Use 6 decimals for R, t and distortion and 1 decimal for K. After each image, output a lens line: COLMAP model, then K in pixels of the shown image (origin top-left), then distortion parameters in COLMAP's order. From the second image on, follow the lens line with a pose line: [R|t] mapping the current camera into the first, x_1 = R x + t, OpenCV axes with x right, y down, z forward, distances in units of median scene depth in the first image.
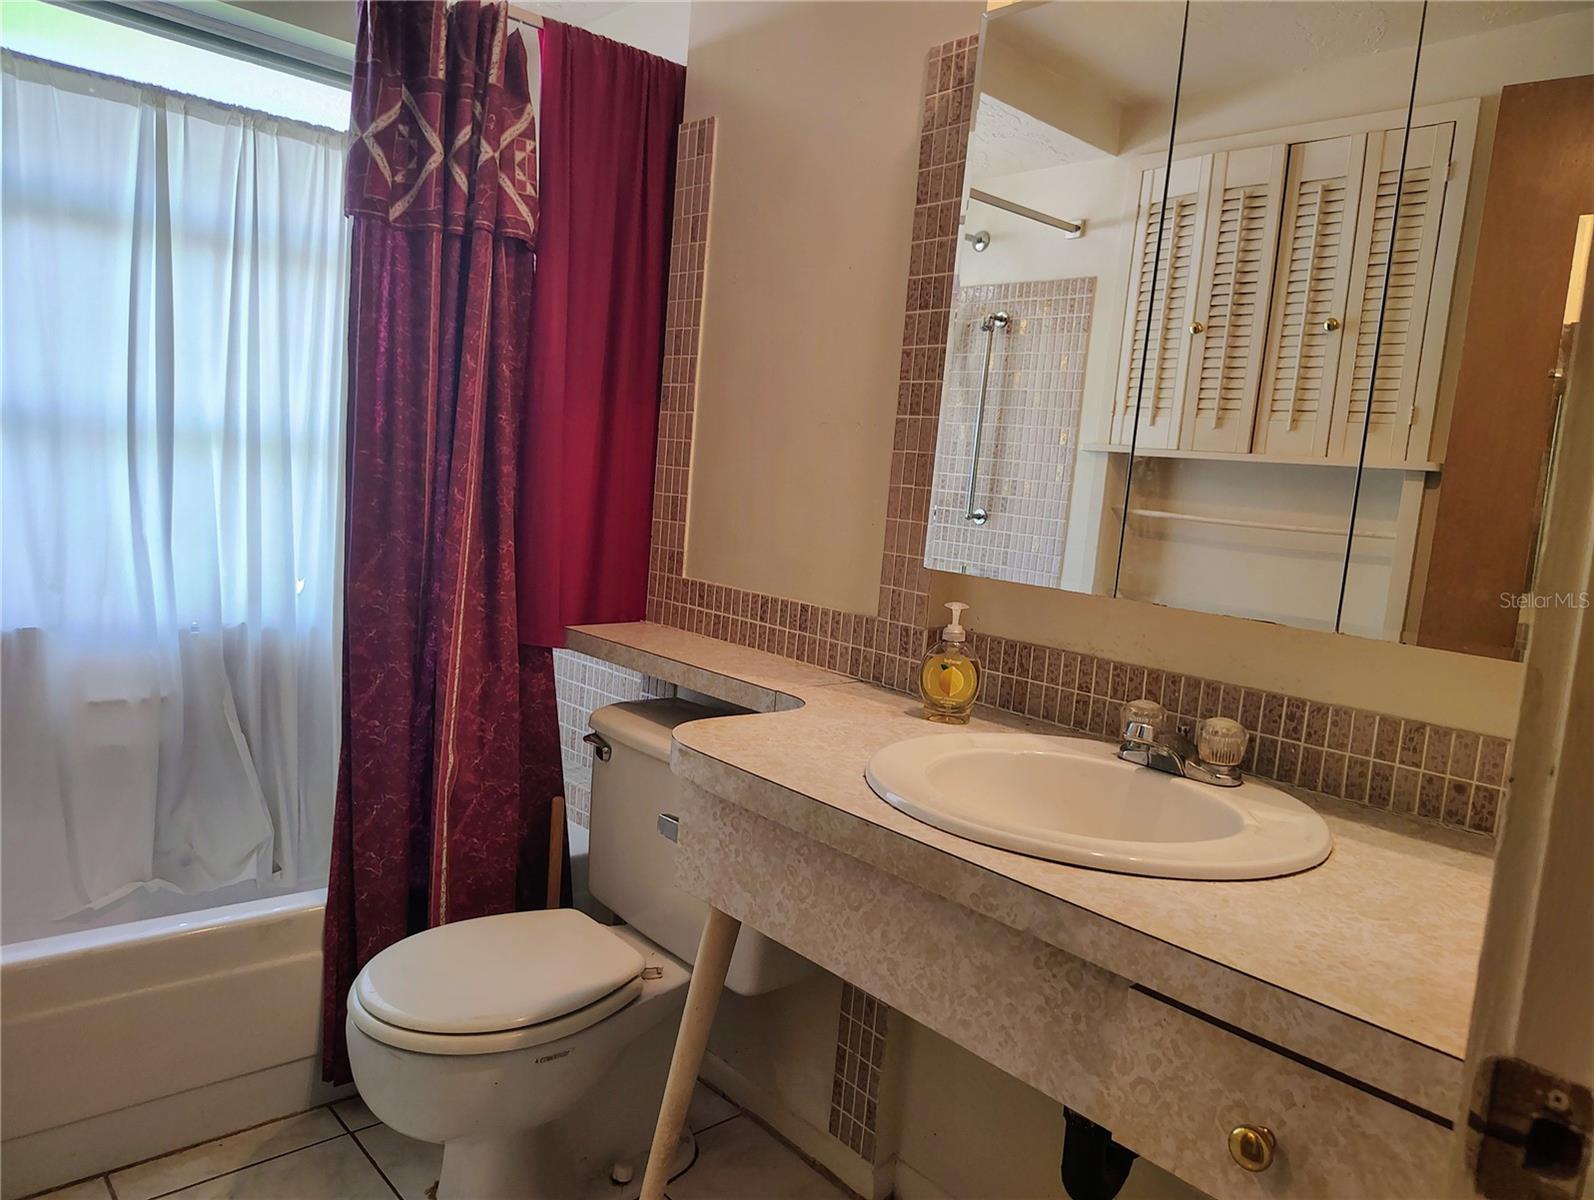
lens RADIAL K [[1105.7, 0, 800.6], [0, 1105.7, 597.3], [0, 0, 1]] dist [0.038260, -0.049556]
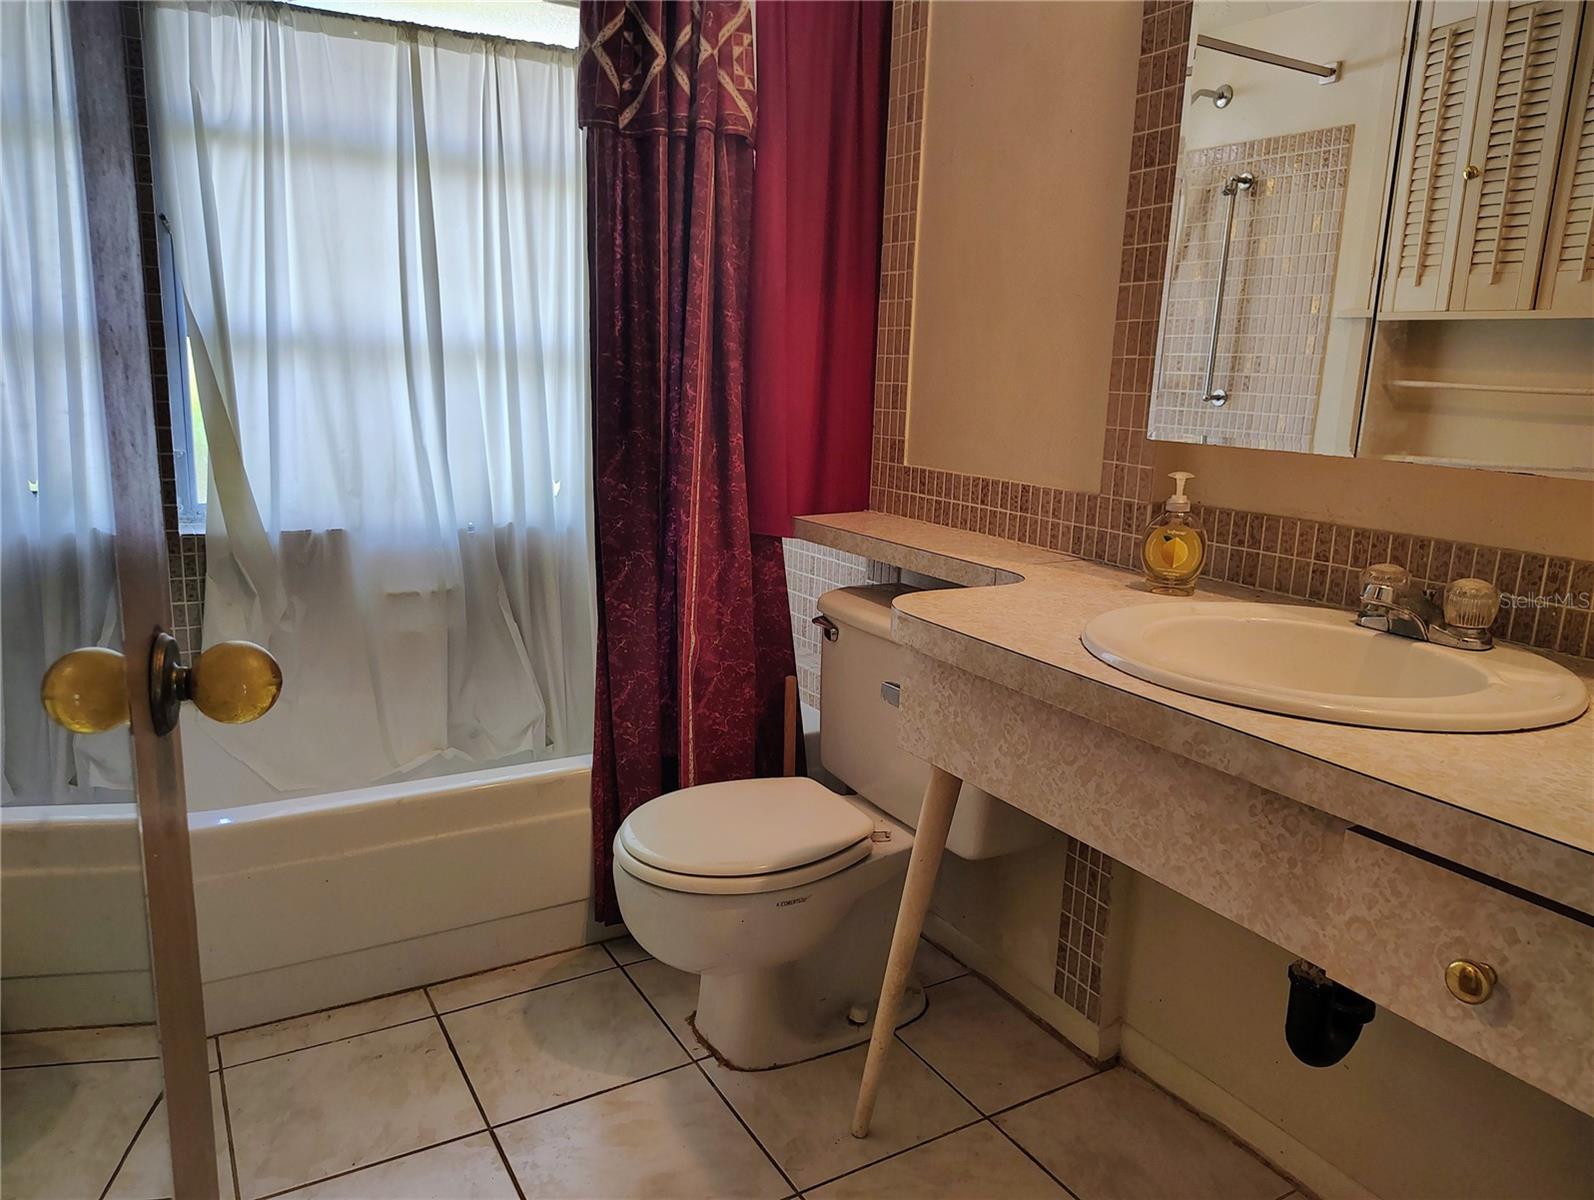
lens RADIAL K [[1105.7, 0, 803.8], [0, 1105.7, 608.7], [0, 0, 1]] dist [0.038260, -0.049556]
pose [[0.978961, -0.008066, -0.203887, 0.011051], [0.026506, 0.995779, 0.087878, 0.024501], [0.202317, -0.091433, 0.975042, -0.028571]]
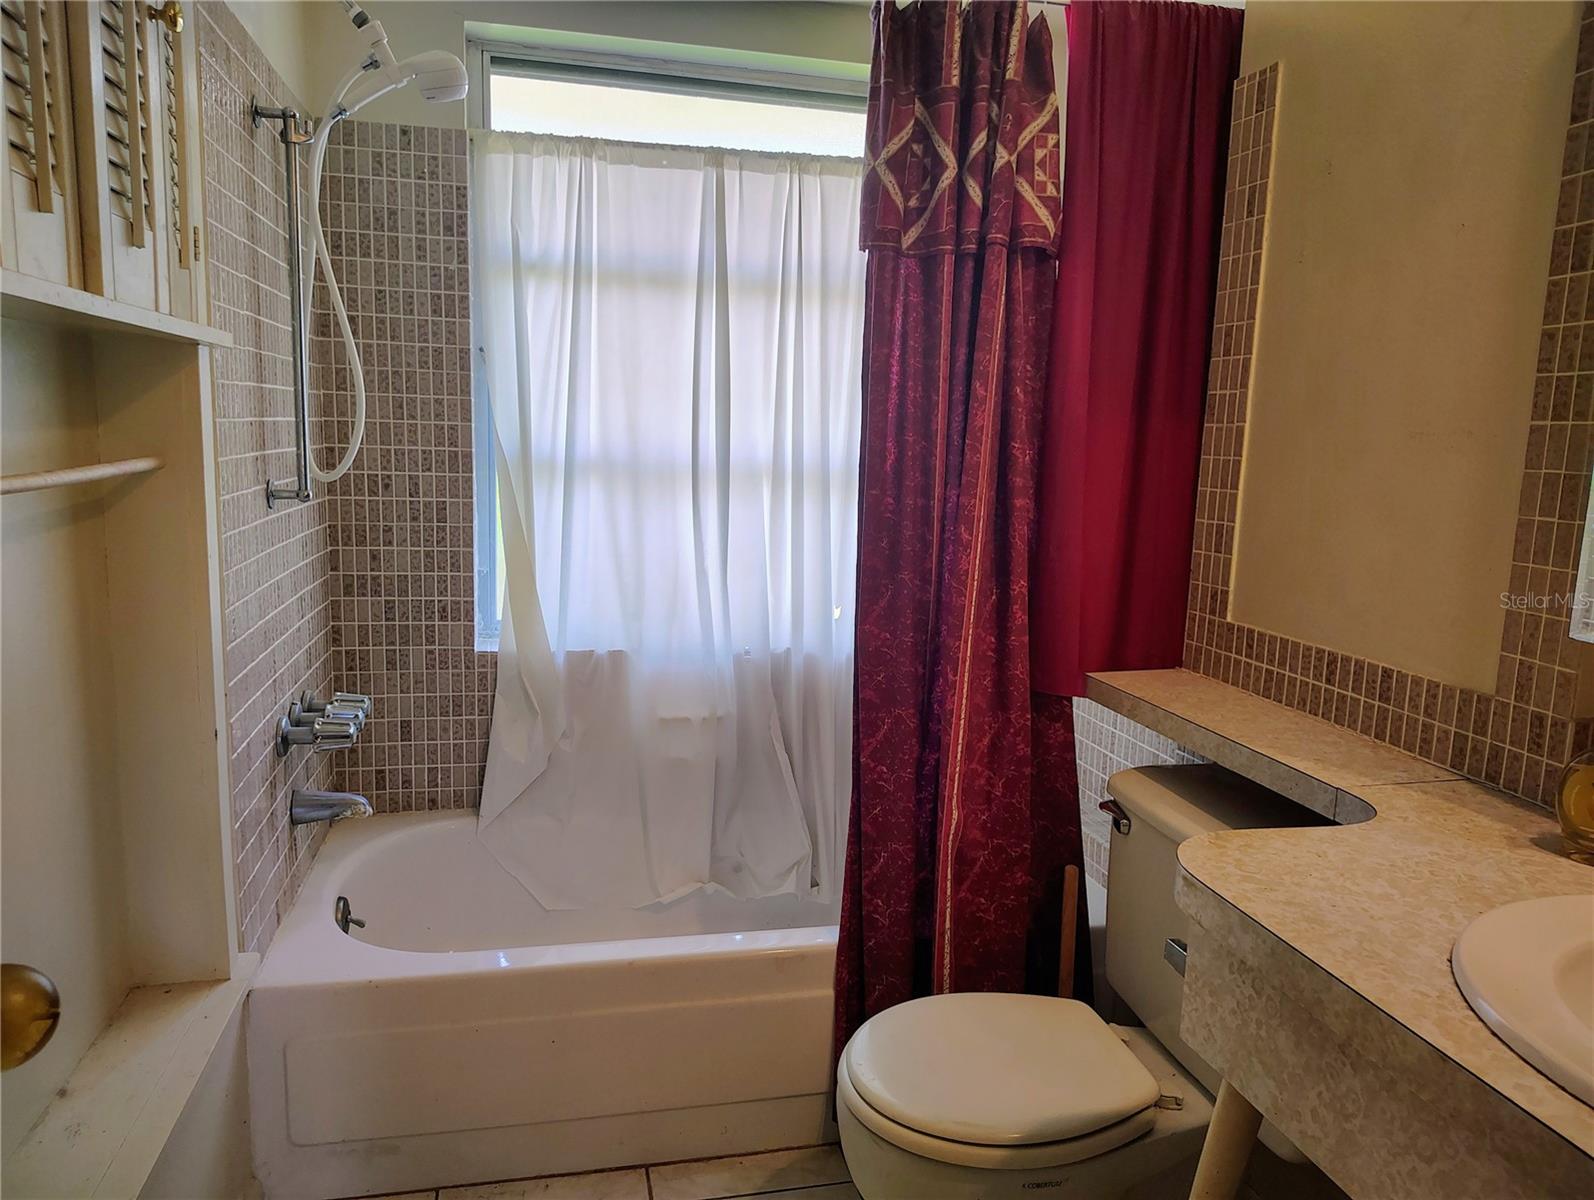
lens RADIAL K [[1105.7, 0, 802.3], [0, 1105.7, 607.3], [0, 0, 1]] dist [0.038260, -0.049556]
pose [[0.873805, 0.020050, -0.485863, 0.024304], [-0.011377, 0.999719, 0.020793, -0.048440], [0.486143, -0.012642, 0.873788, 0.119737]]
